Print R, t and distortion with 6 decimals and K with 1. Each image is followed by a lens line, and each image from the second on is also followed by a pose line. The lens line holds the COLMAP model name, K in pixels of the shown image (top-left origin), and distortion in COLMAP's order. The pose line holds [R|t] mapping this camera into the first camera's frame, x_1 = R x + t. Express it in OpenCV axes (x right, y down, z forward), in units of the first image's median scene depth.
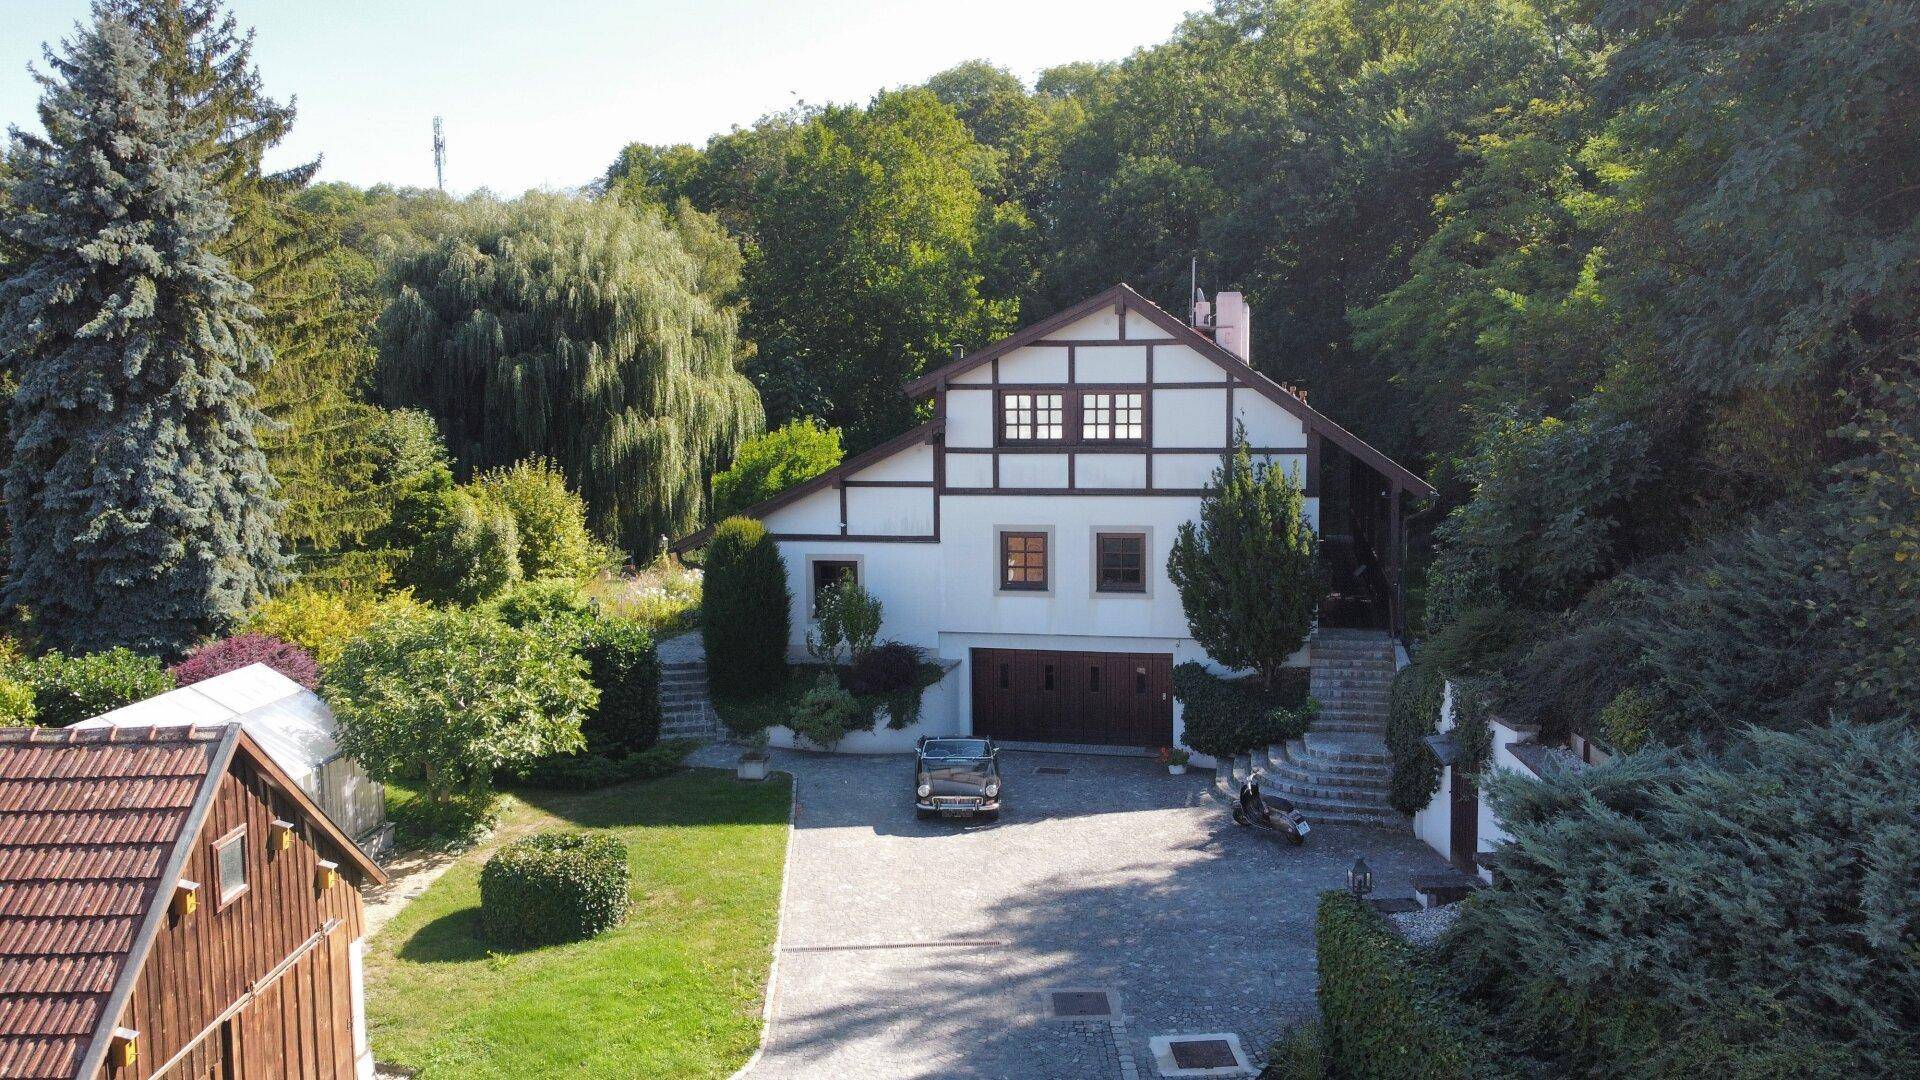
lens RADIAL K [[1452.8, 0, 960.0], [0, 1452.8, 540.0], [0, 0, 1]] dist [-0.000618, -0.001106]
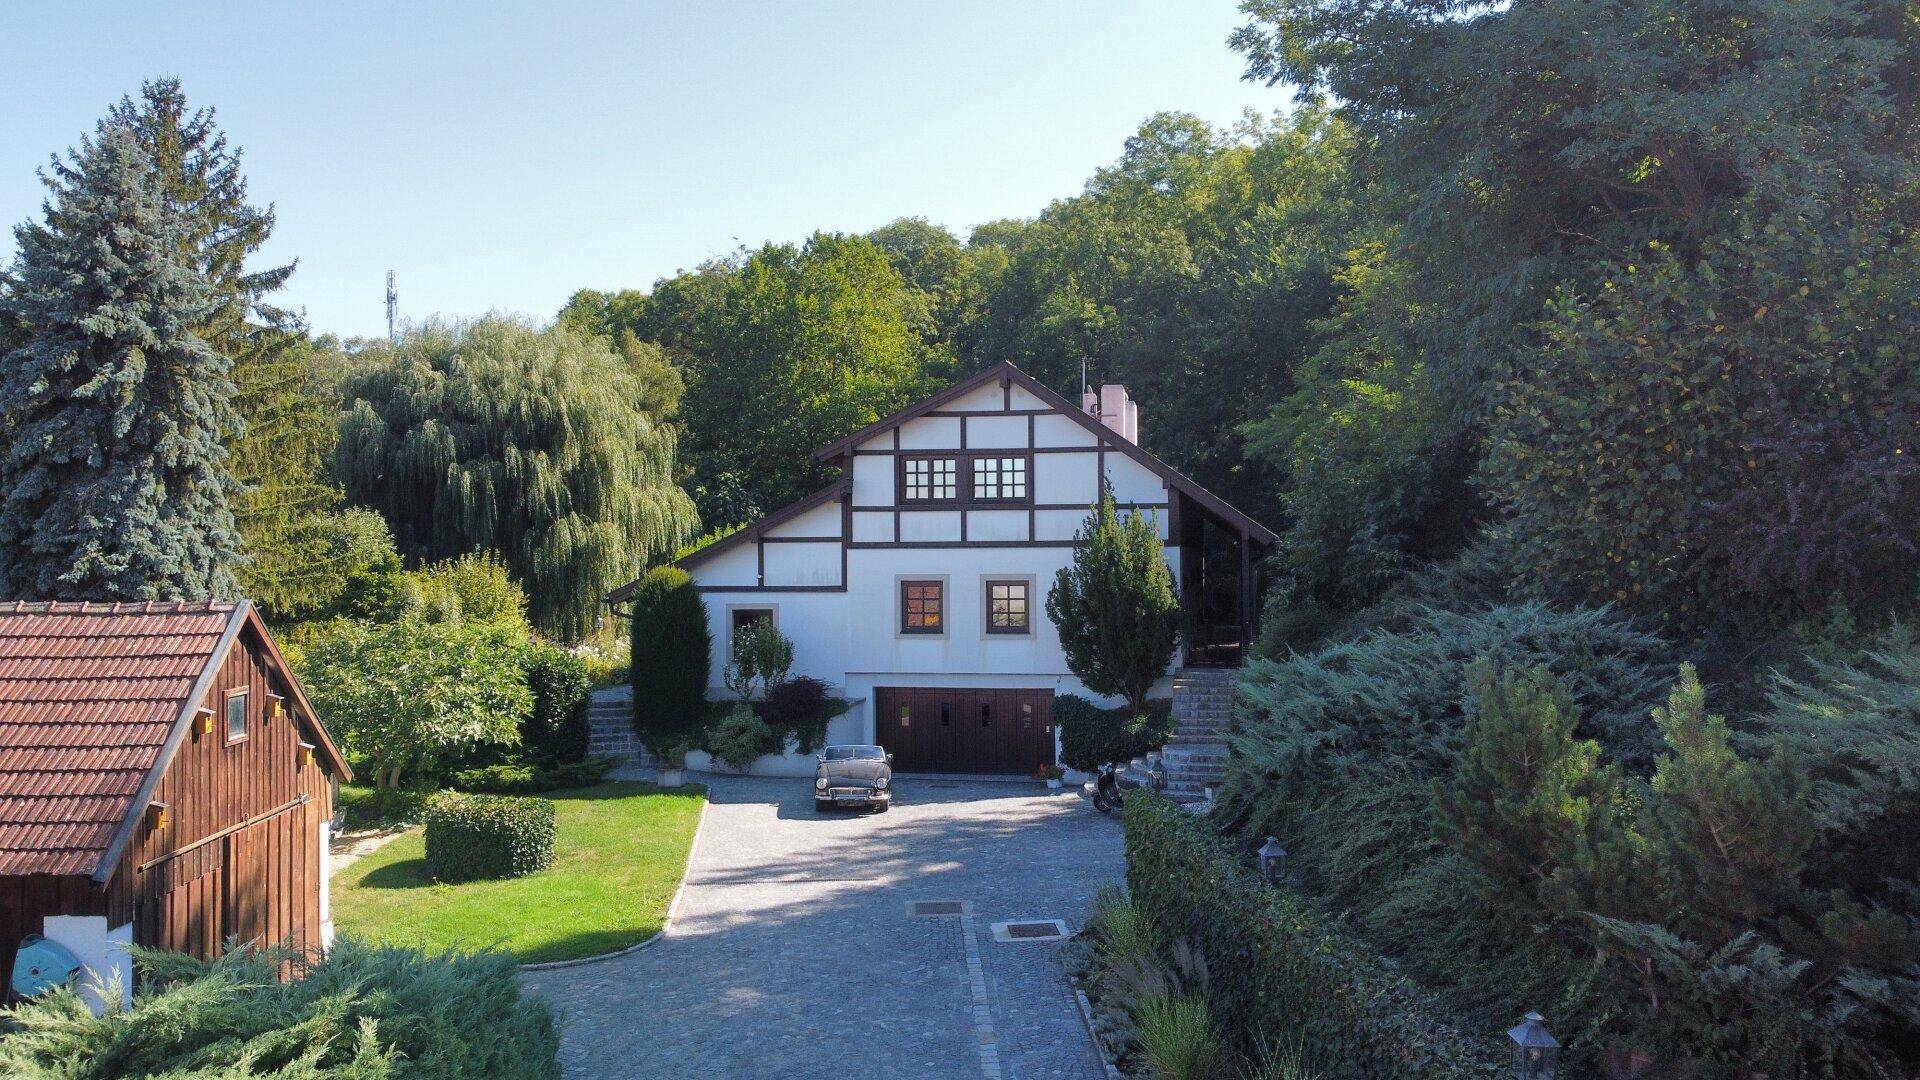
lens RADIAL K [[1452.5, 0, 960.0], [0, 1452.5, 540.0], [0, 0, 1]] dist [0.003181, -0.008727]
pose [[0.999293, 0.003130, 0.037468, 0.031766], [0.000953, 0.994102, -0.108447, 0.085756], [-0.037586, 0.108406, 0.993396, -0.119187]]
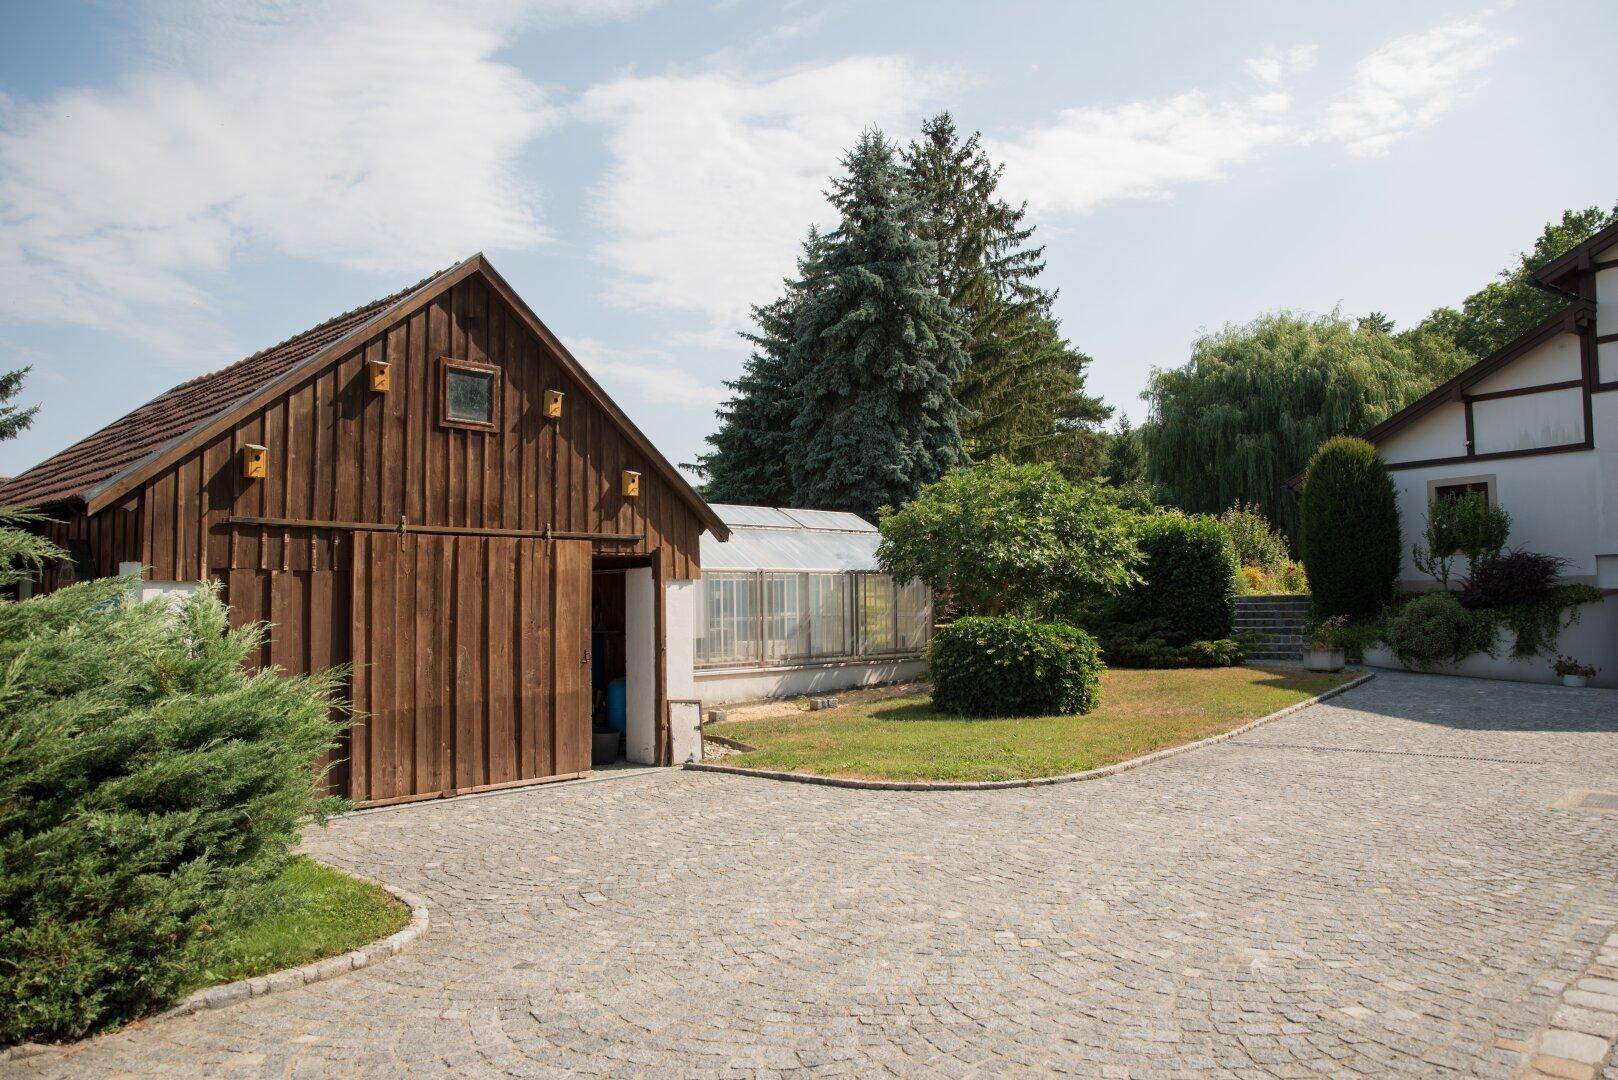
lens RADIAL K [[1113.1, 0, 809.0], [0, 1113.1, 540.0], [0, 0, 1]] dist [-0.113023, 0.083524]
pose [[0.728250, -0.037537, -0.684283, 0.080930], [-0.065717, 0.990072, -0.124250, 0.166725], [0.682154, 0.135454, 0.718553, 0.251571]]
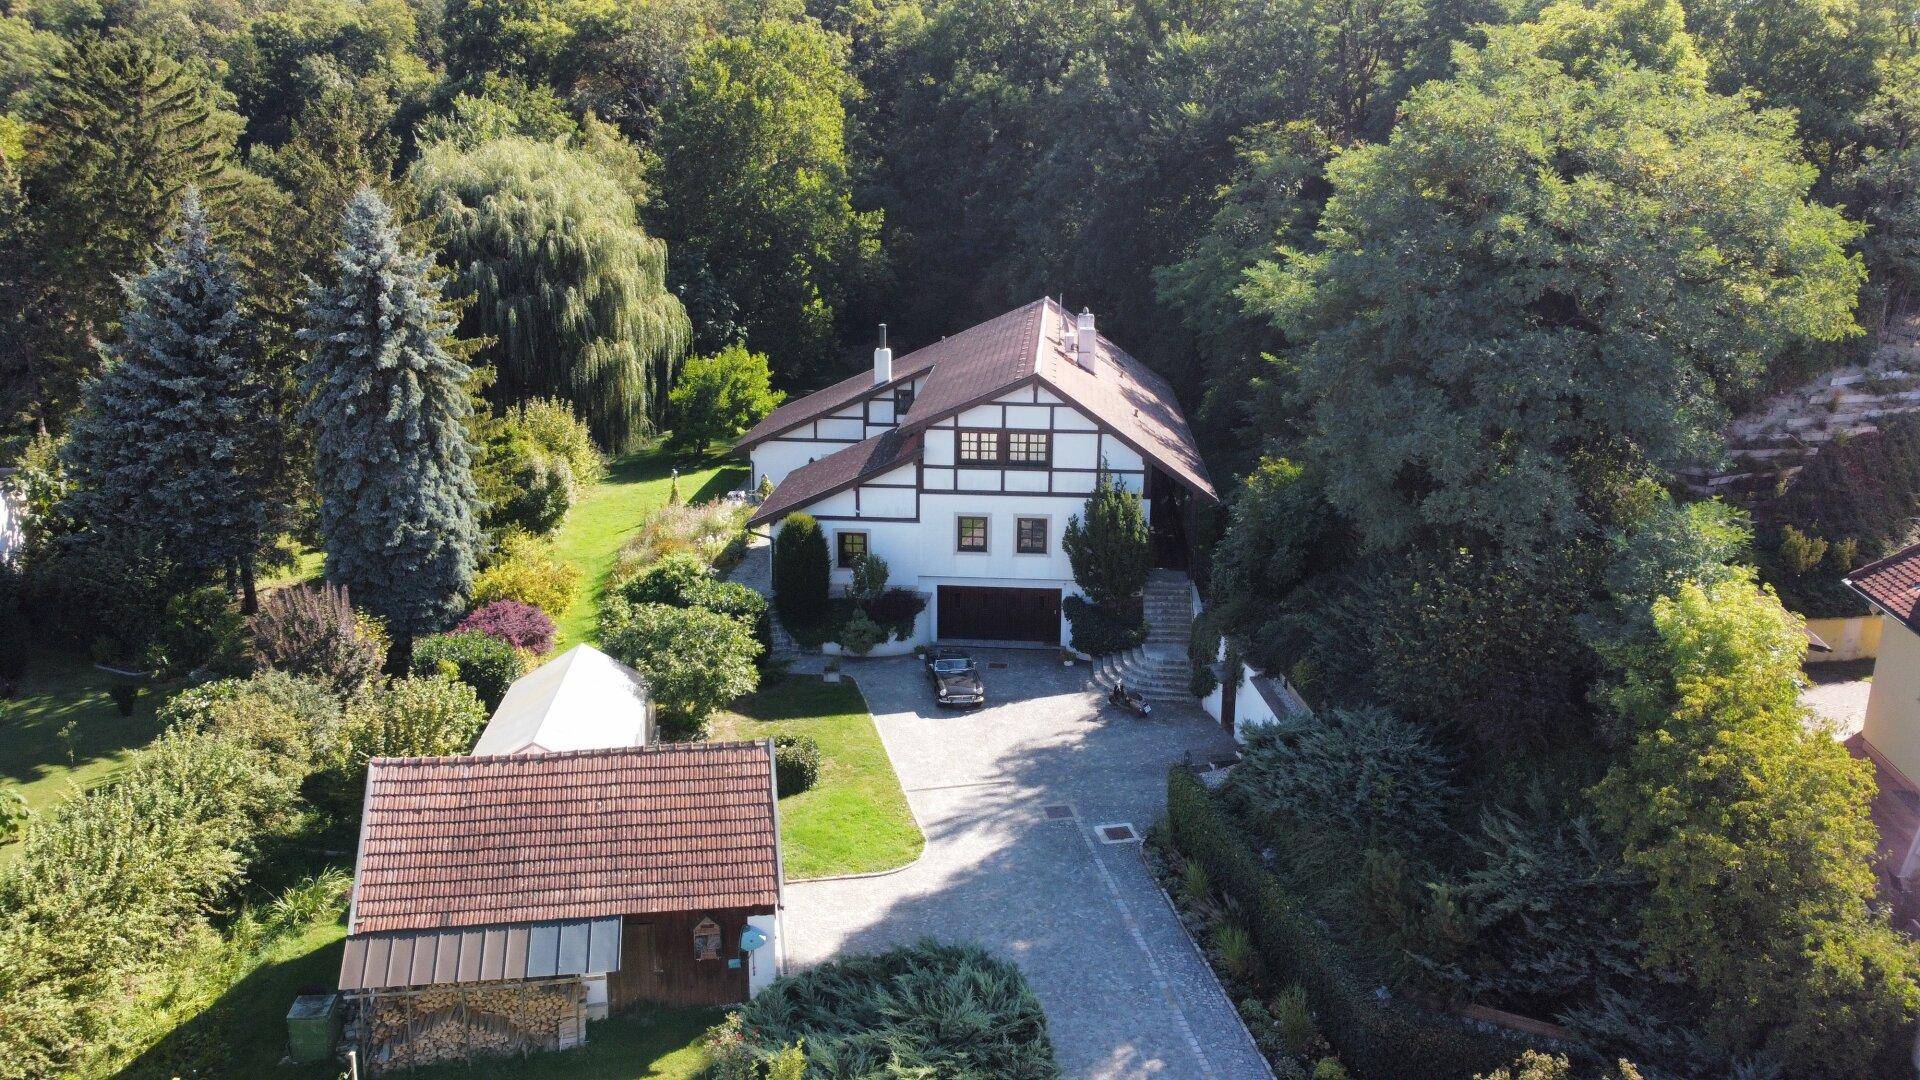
lens RADIAL K [[1452.5, 0, 960.0], [0, 1452.5, 540.0], [0, 0, 1]] dist [0.003181, -0.008727]
pose [[0.987787, -0.024028, 0.153949, -0.224133], [-0.003152, 0.984754, 0.173925, -0.266221], [-0.155781, -0.172286, 0.972651, -0.592781]]
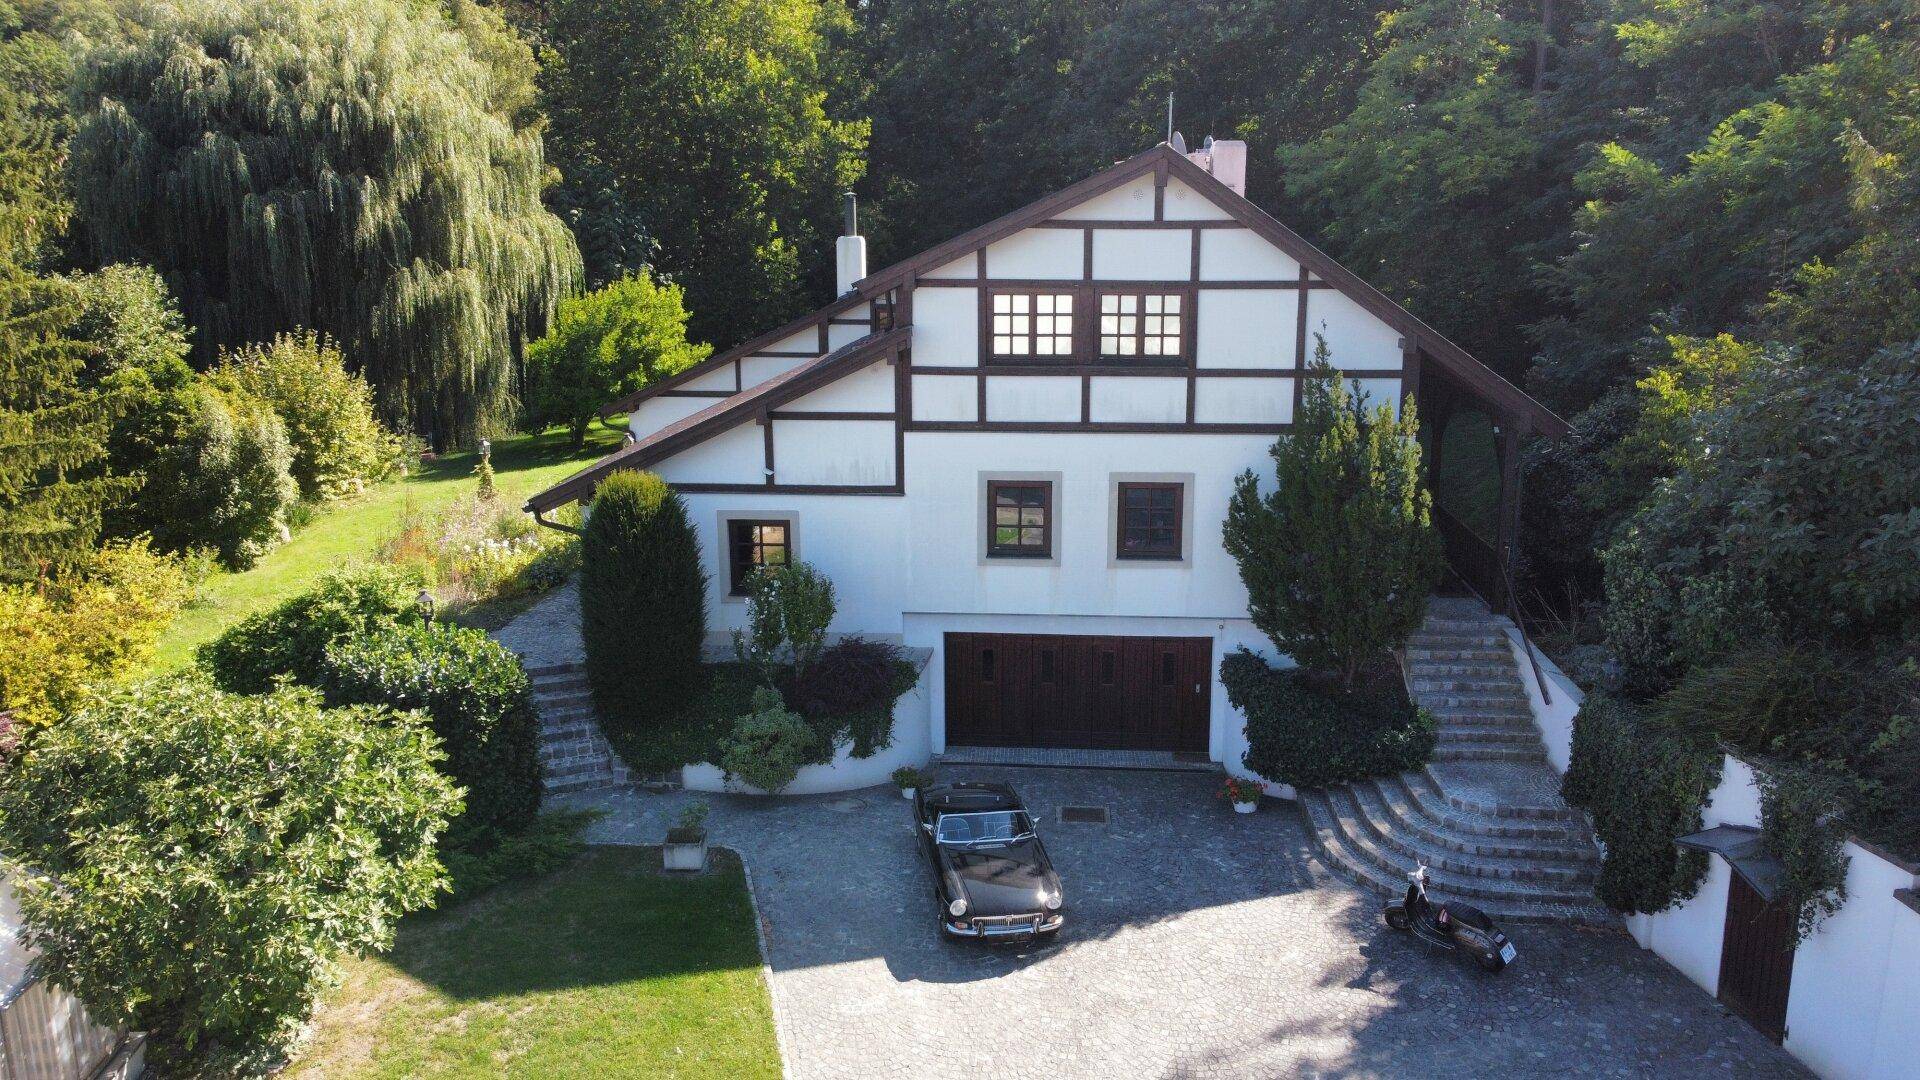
lens RADIAL K [[1452.8, 0, 960.0], [0, 1452.8, 540.0], [0, 0, 1]] dist [-0.000618, -0.001106]
pose [[0.989211, -0.026960, 0.143997, -0.095513], [0.008188, 0.991559, 0.129399, -0.072972], [-0.146270, -0.126824, 0.981081, 0.274259]]
